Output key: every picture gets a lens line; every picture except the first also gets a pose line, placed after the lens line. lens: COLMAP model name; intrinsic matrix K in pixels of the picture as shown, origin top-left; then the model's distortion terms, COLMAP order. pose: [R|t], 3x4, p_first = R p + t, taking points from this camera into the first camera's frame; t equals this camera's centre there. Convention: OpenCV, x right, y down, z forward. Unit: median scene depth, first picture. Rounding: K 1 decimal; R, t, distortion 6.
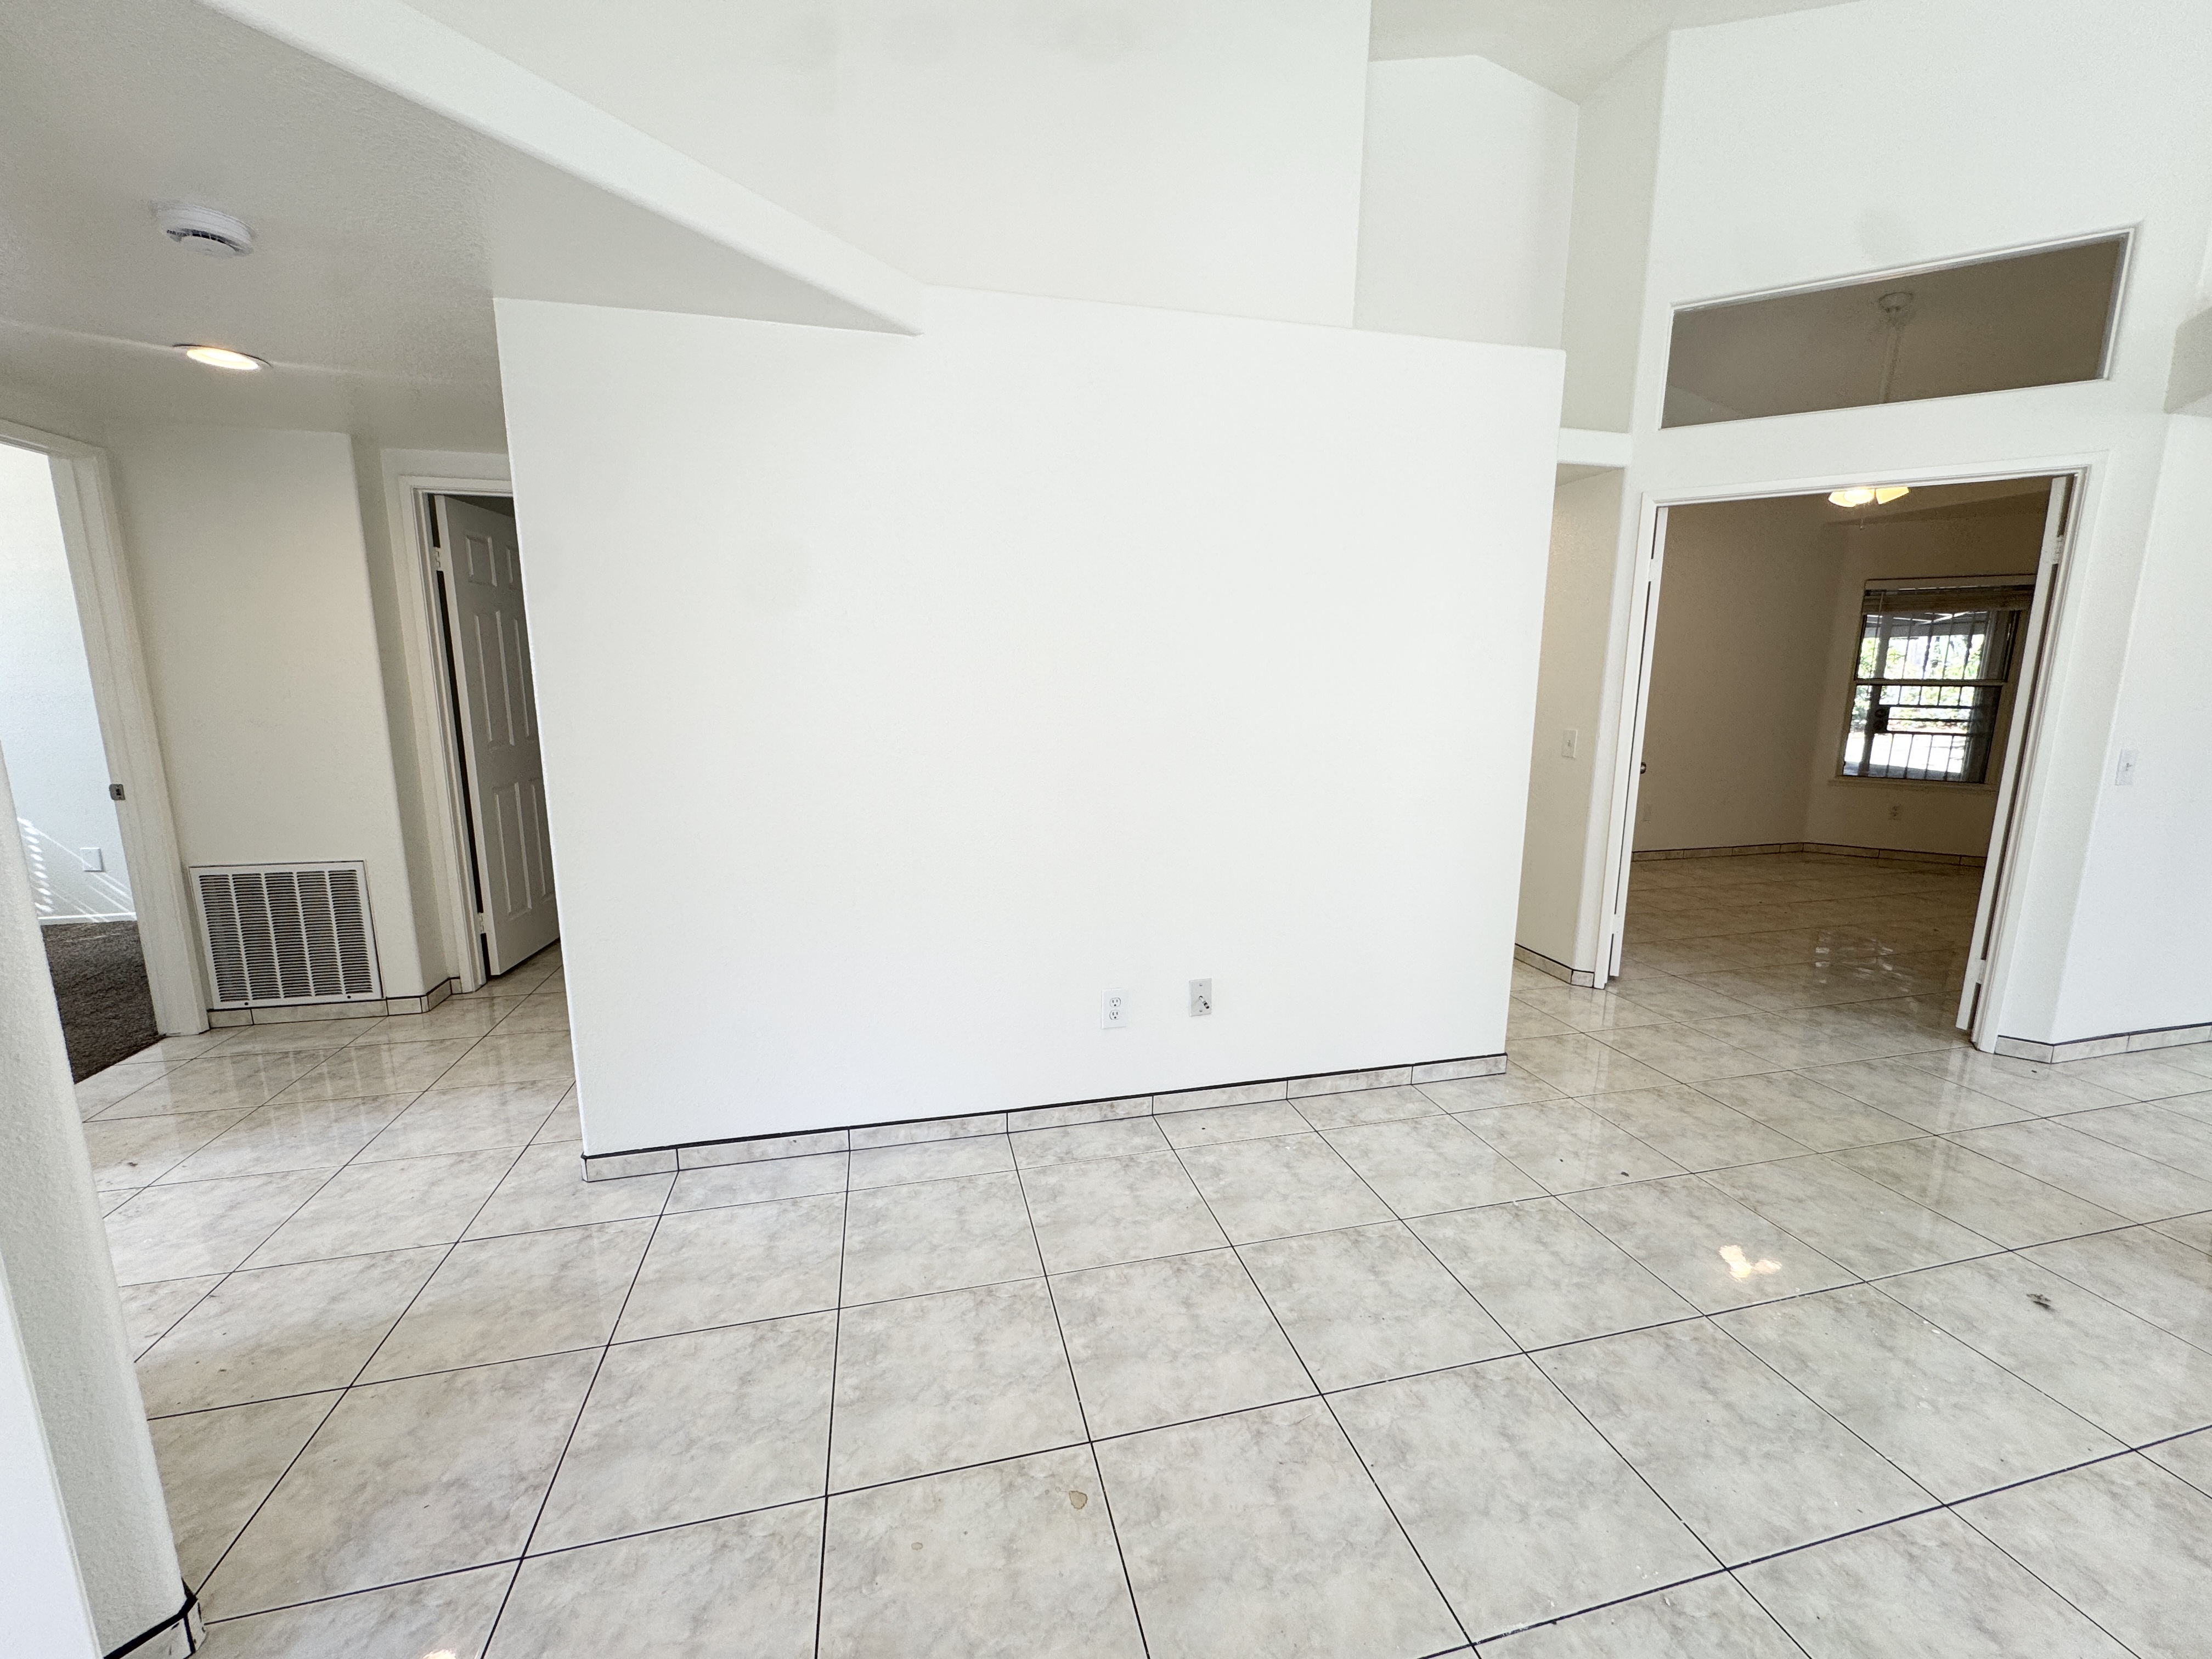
lens RADIAL K [[892.0, 0, 1106.5], [0, 892.0, 818.2], [0, 0, 1]] dist [0.002093, -0.000233]
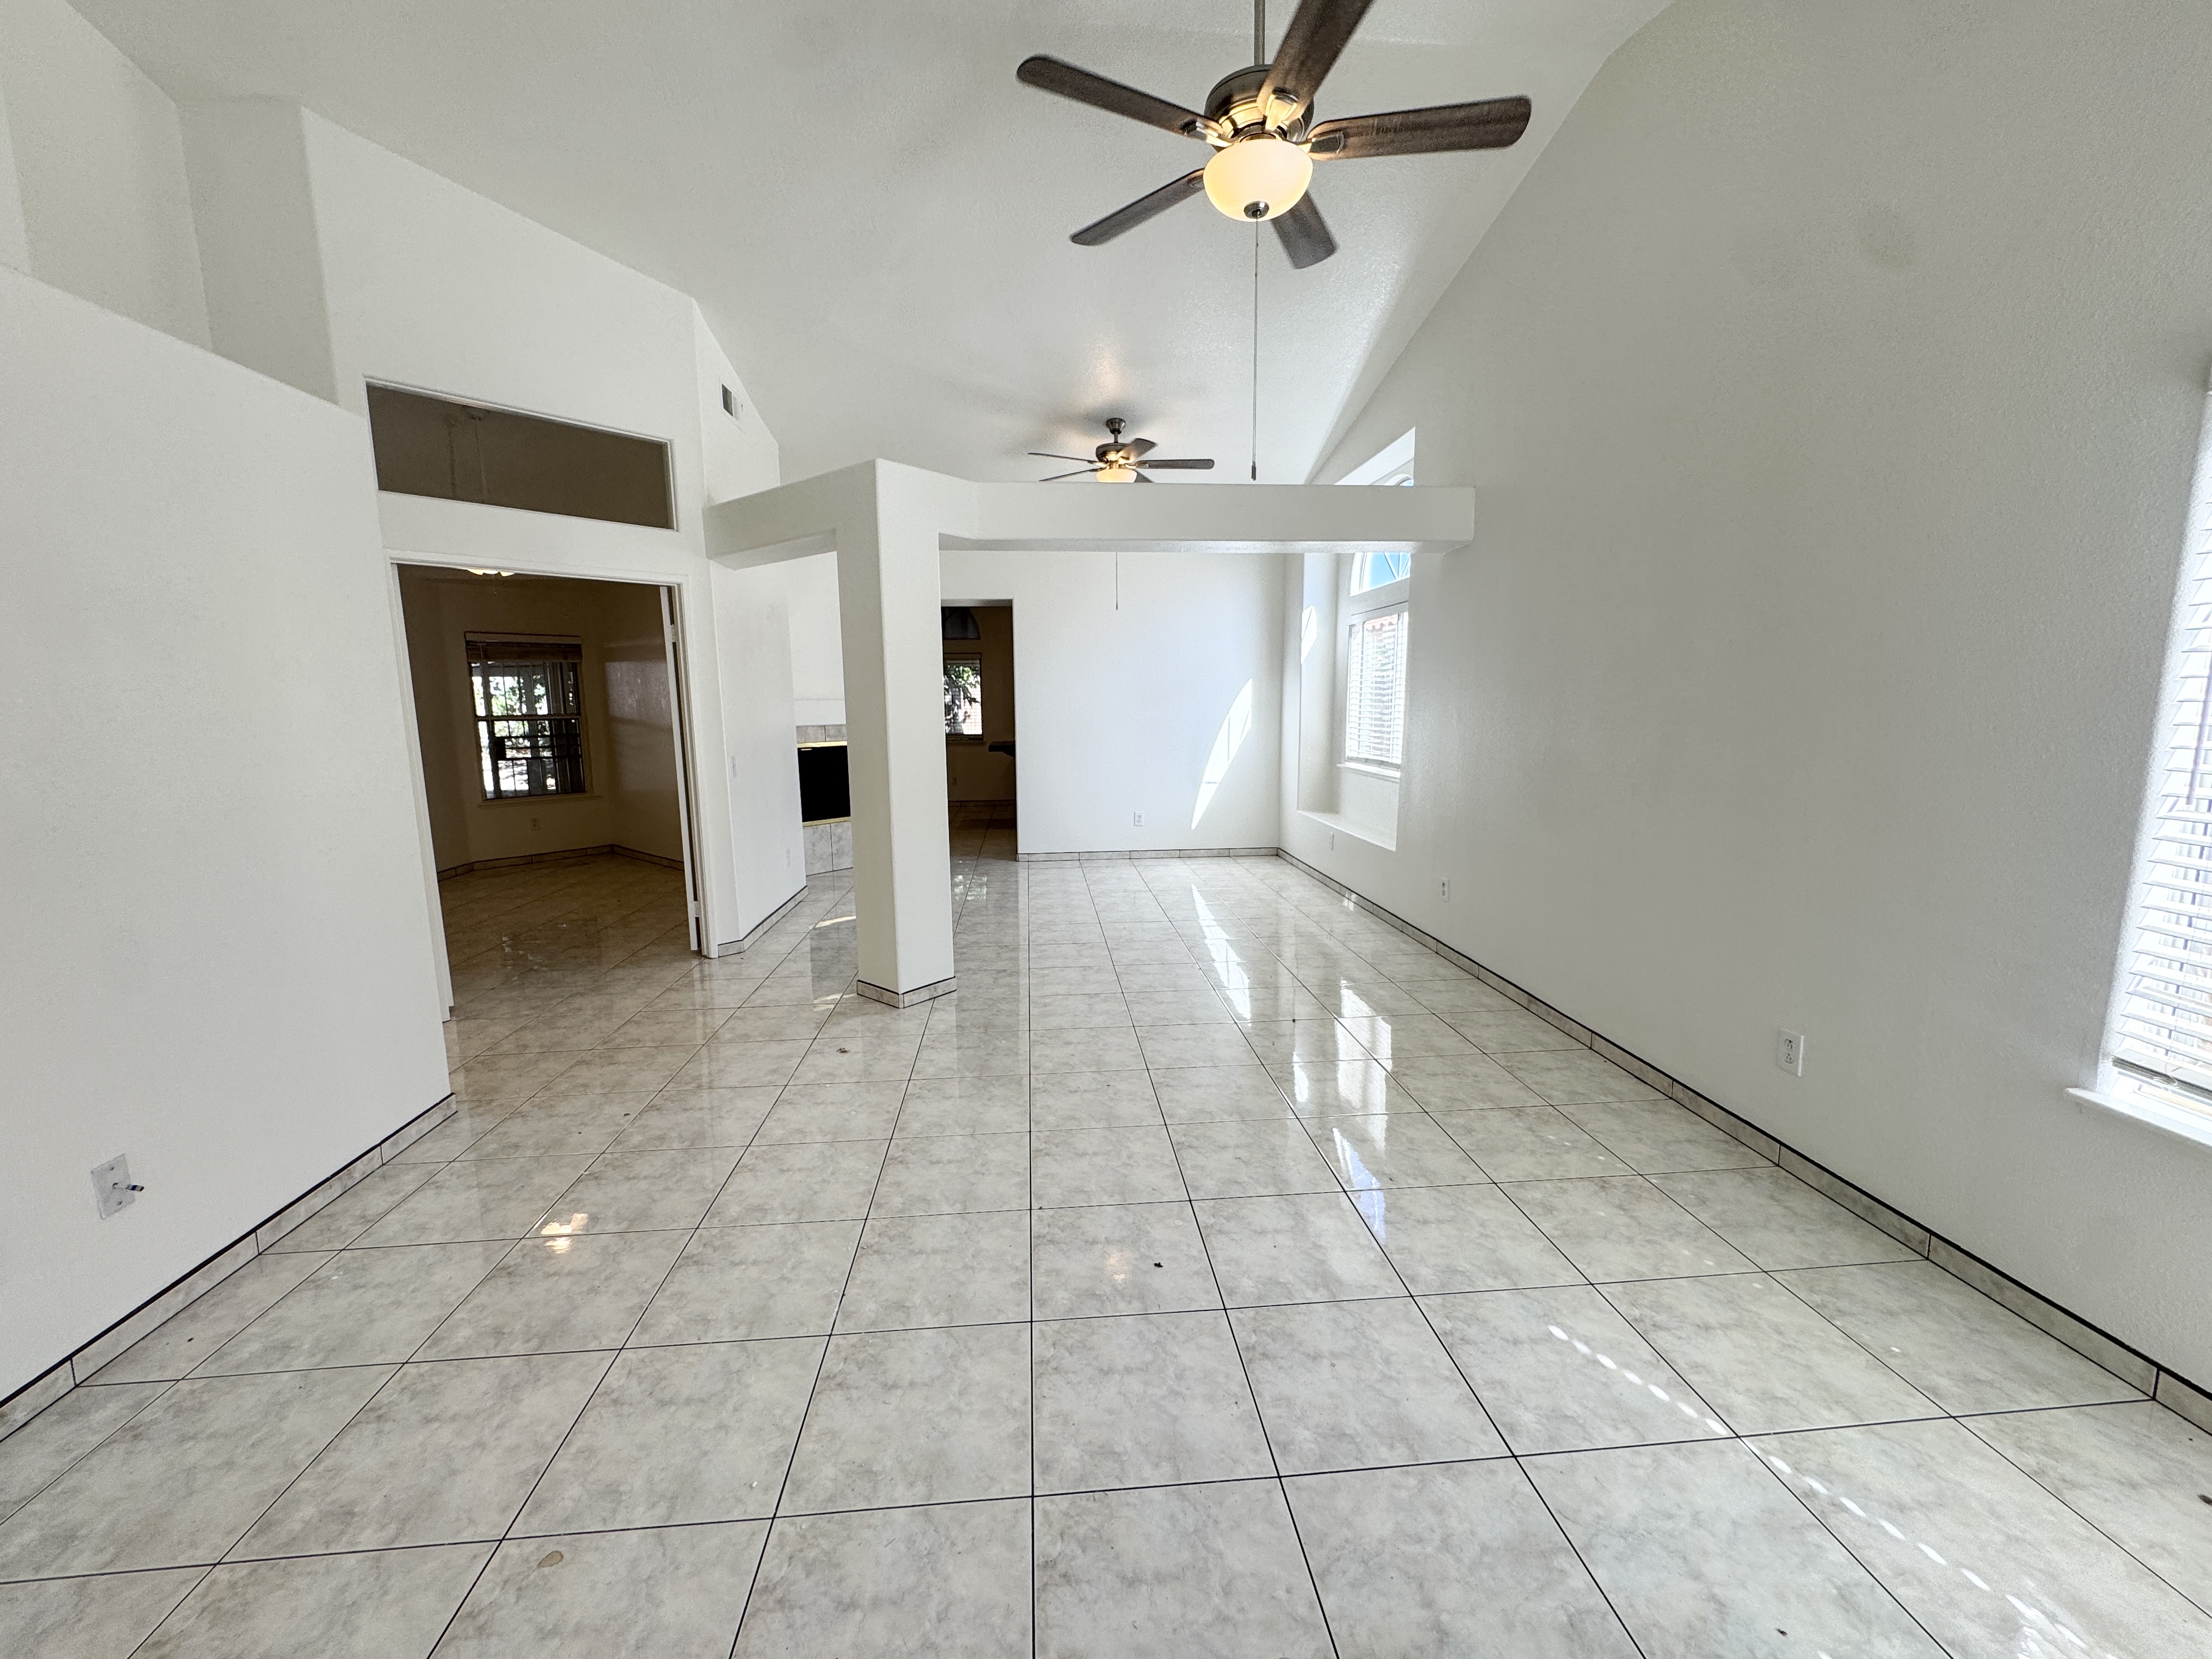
lens RADIAL K [[880.9, 0, 1104.0], [0, 880.9, 829.9], [0, 0, 1]] dist [-0.009683, 0.001597]
pose [[0.156348, -0.152418, 0.975871, -0.351902], [0.172332, 0.977076, 0.124996, -0.027493], [-0.972552, 0.148631, 0.179030, 0.041476]]
